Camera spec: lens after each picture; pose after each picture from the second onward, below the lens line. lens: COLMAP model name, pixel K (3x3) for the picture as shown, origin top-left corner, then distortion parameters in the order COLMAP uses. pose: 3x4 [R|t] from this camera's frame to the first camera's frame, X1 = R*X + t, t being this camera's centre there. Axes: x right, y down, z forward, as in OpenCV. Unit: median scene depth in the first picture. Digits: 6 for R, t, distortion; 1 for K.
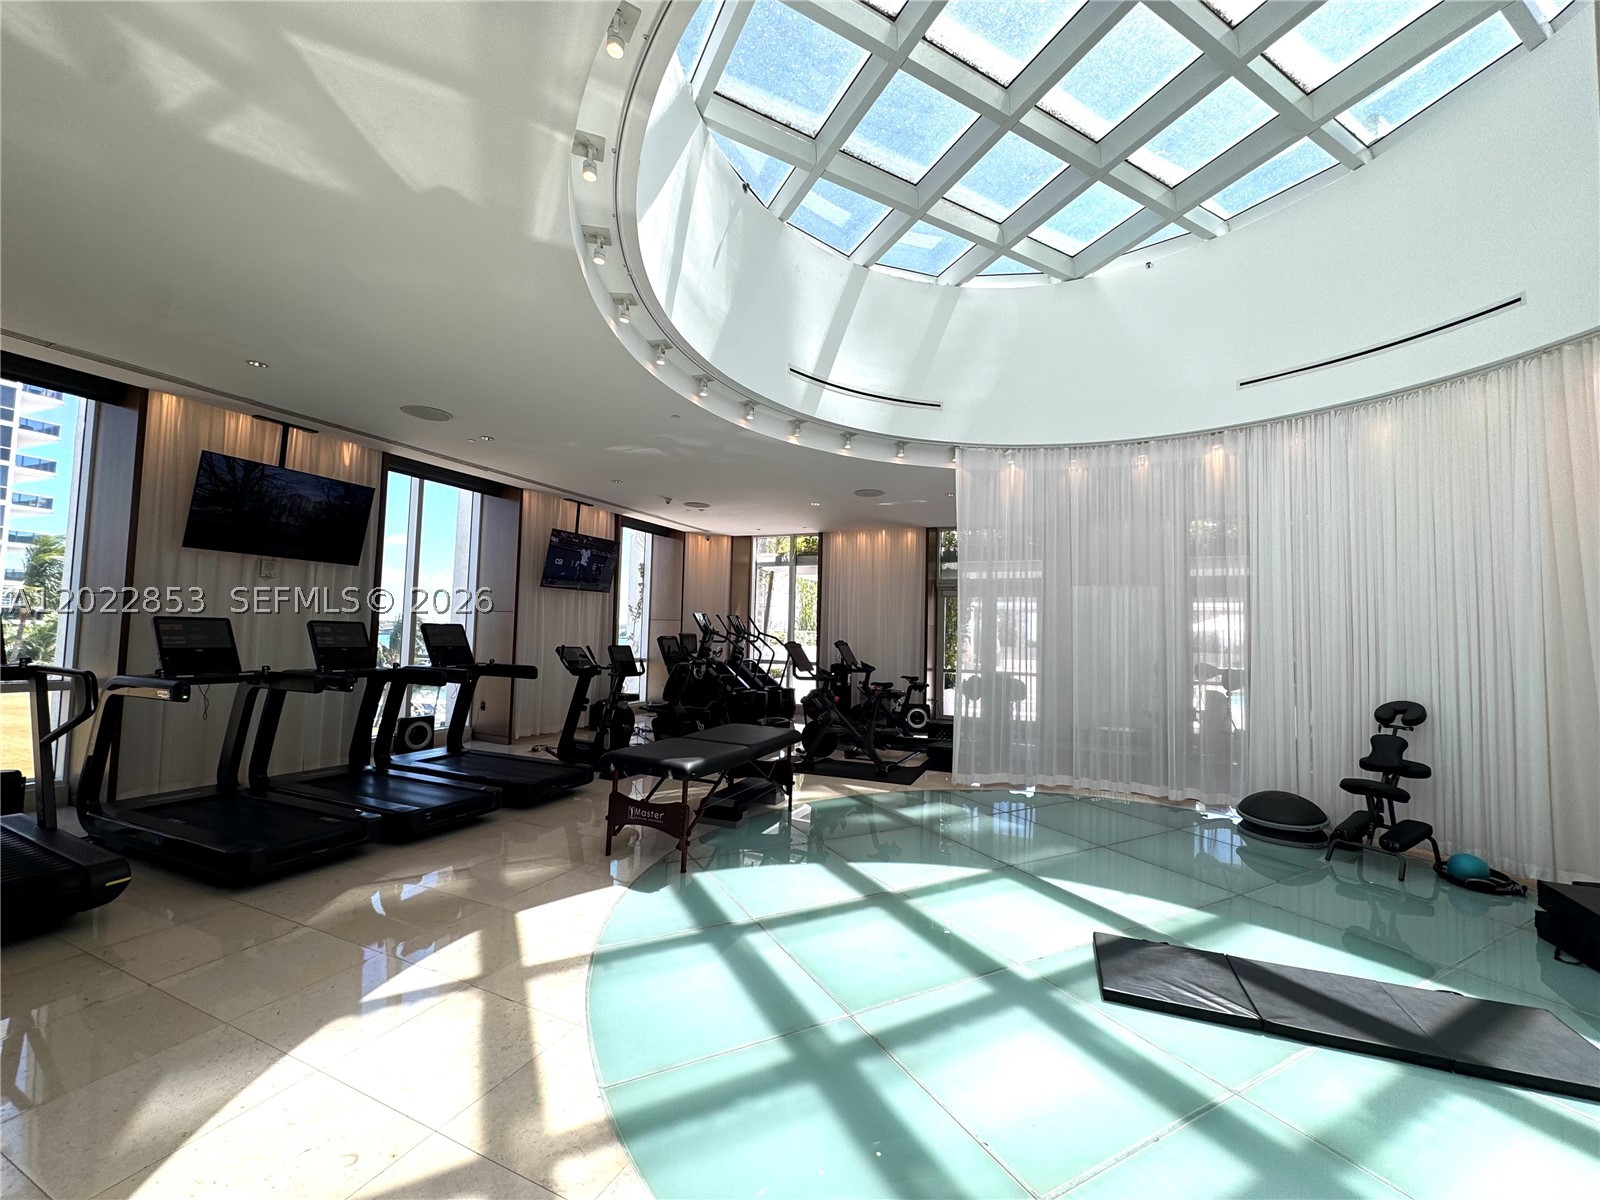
lens RADIAL K [[645.1, 0, 800.0], [0, 645.1, 600.0], [0, 0, 1]] dist [-0.000043, -0.000129]
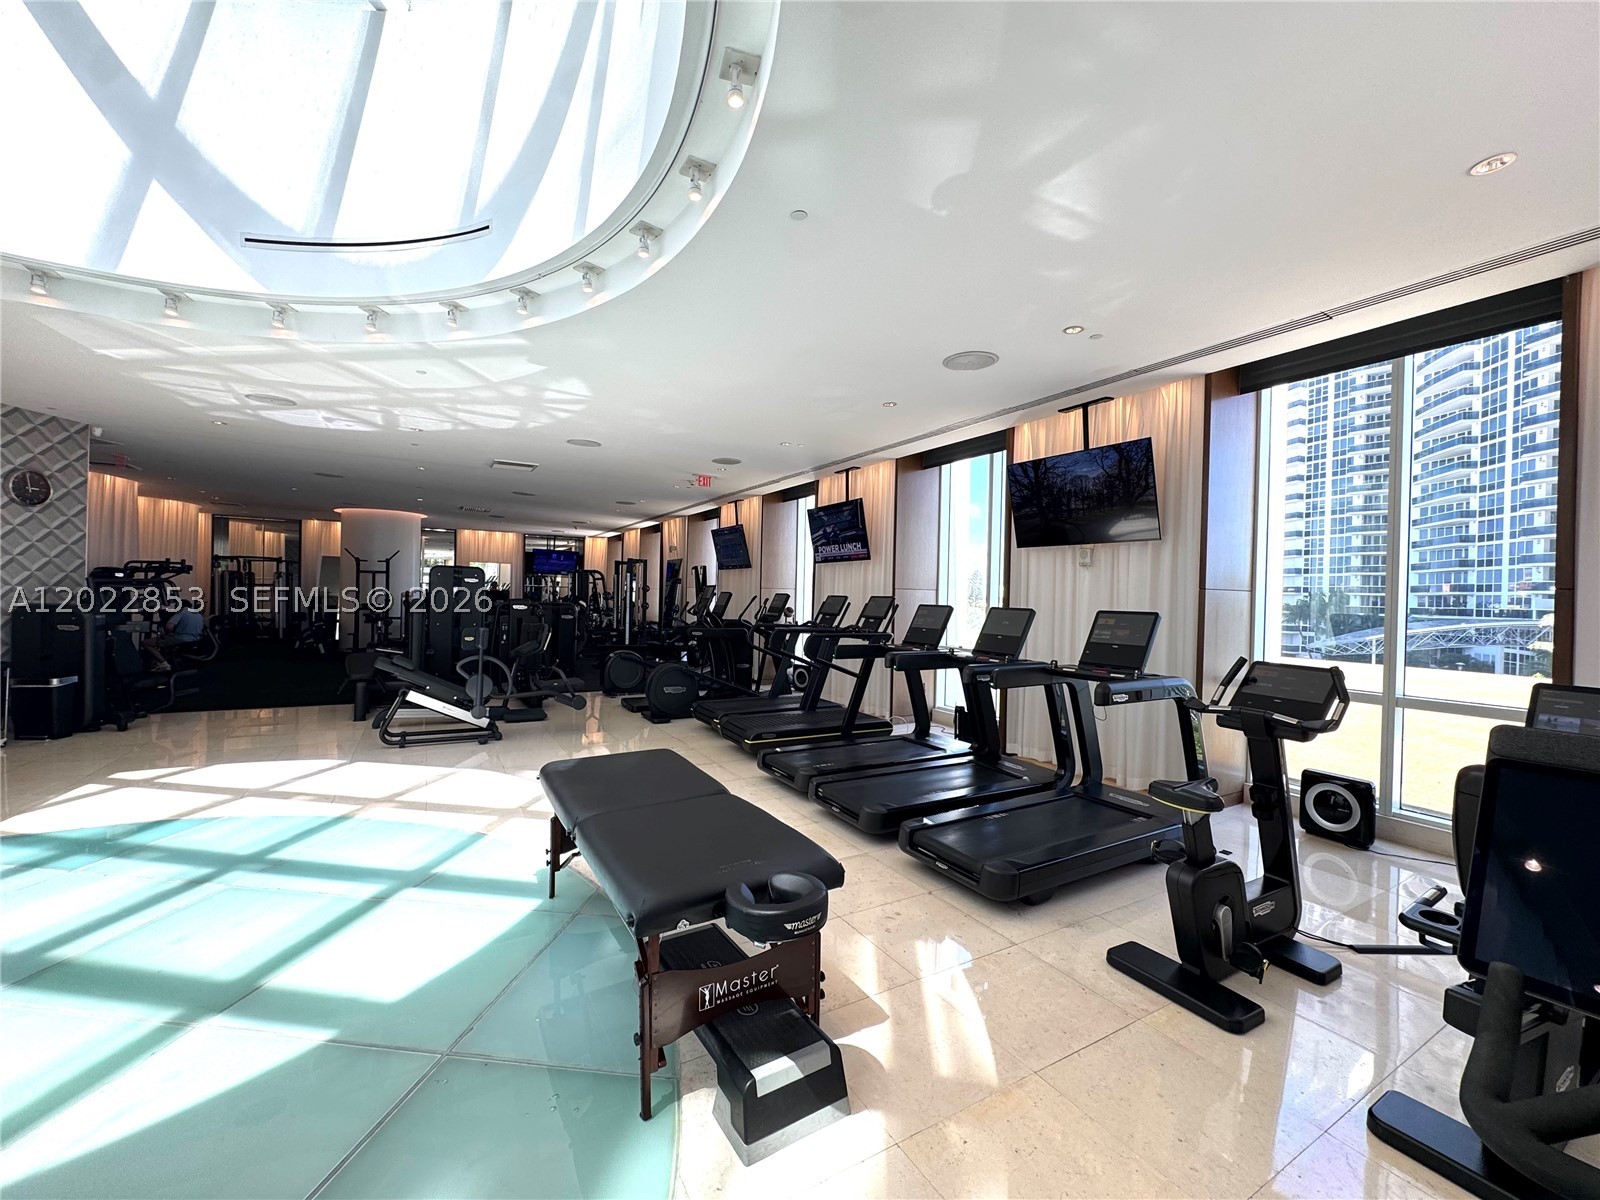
lens RADIAL K [[645.1, 0, 800.0], [0, 645.1, 600.0], [0, 0, 1]] dist [-0.000043, -0.000129]
pose [[-0.574131, -0.027154, -0.818313, 0.341723], [-0.001075, 0.999474, -0.032411, 0.074090], [0.818763, -0.017728, -0.573858, 1.856524]]
